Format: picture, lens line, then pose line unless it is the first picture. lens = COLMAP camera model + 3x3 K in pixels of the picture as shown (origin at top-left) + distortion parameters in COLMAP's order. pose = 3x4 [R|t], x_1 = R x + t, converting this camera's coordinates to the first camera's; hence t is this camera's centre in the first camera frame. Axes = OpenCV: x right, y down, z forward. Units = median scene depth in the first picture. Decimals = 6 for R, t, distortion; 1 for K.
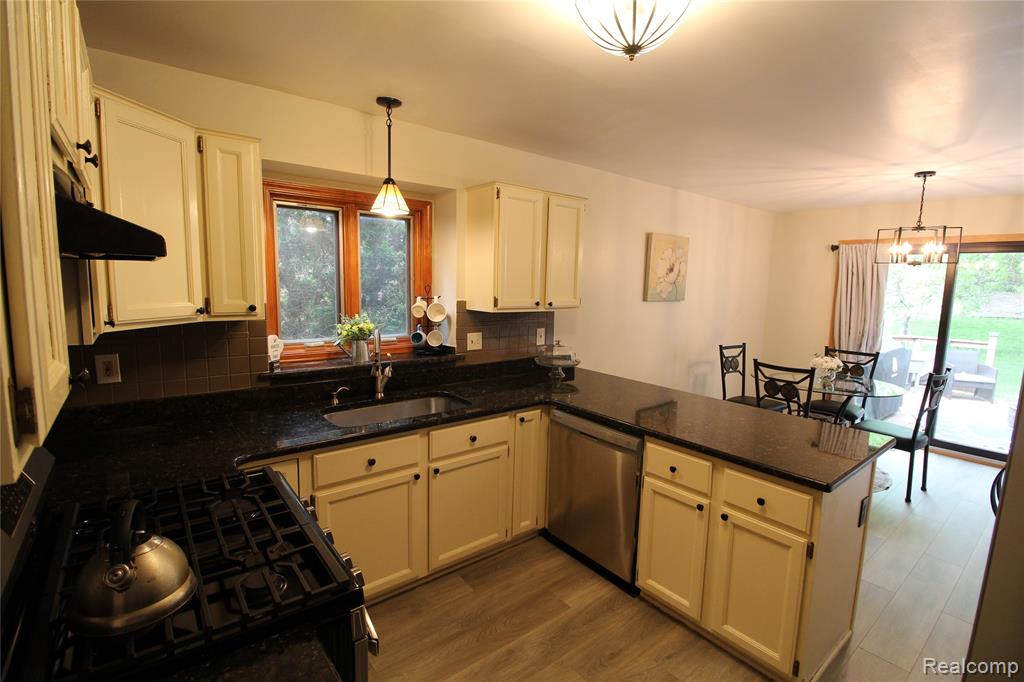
lens RADIAL K [[473.6, 0, 514.8], [0, 473.6, 339.6], [0, 0, 1]] dist [-0.000693, -0.012717]
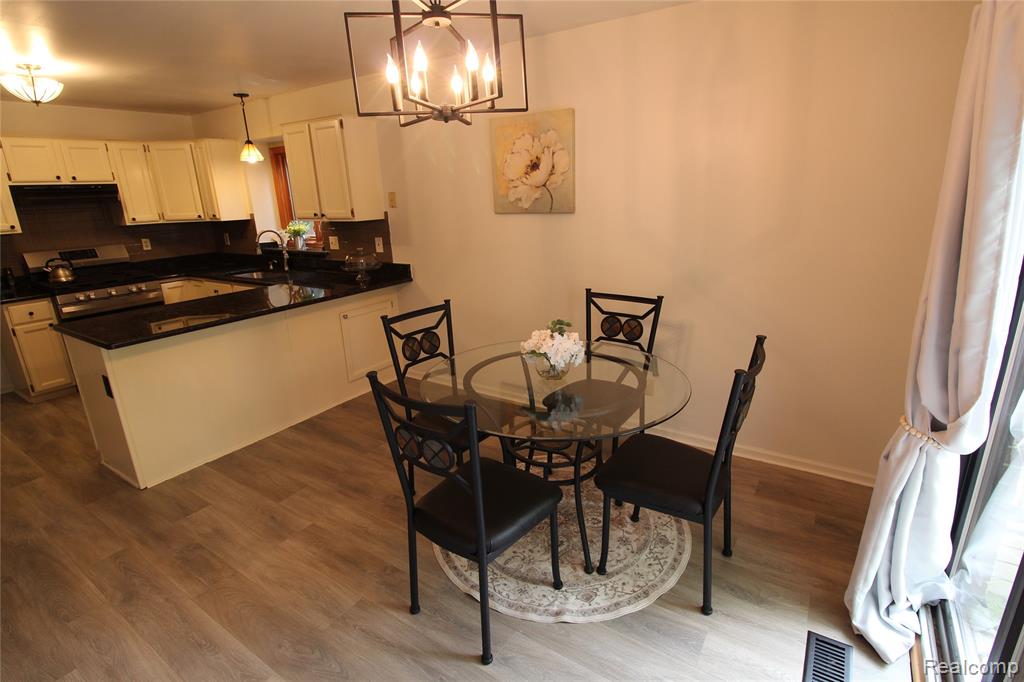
lens RADIAL K [[492.9, 0, 516.4], [0, 492.9, 341.5], [0, 0, 1]] dist [-0.002476, -0.011102]
pose [[0.313597, 0.239786, -0.918782, 1.302060], [-0.080227, 0.970822, 0.225985, -0.075184], [0.946161, 0.002843, 0.323684, 0.930234]]
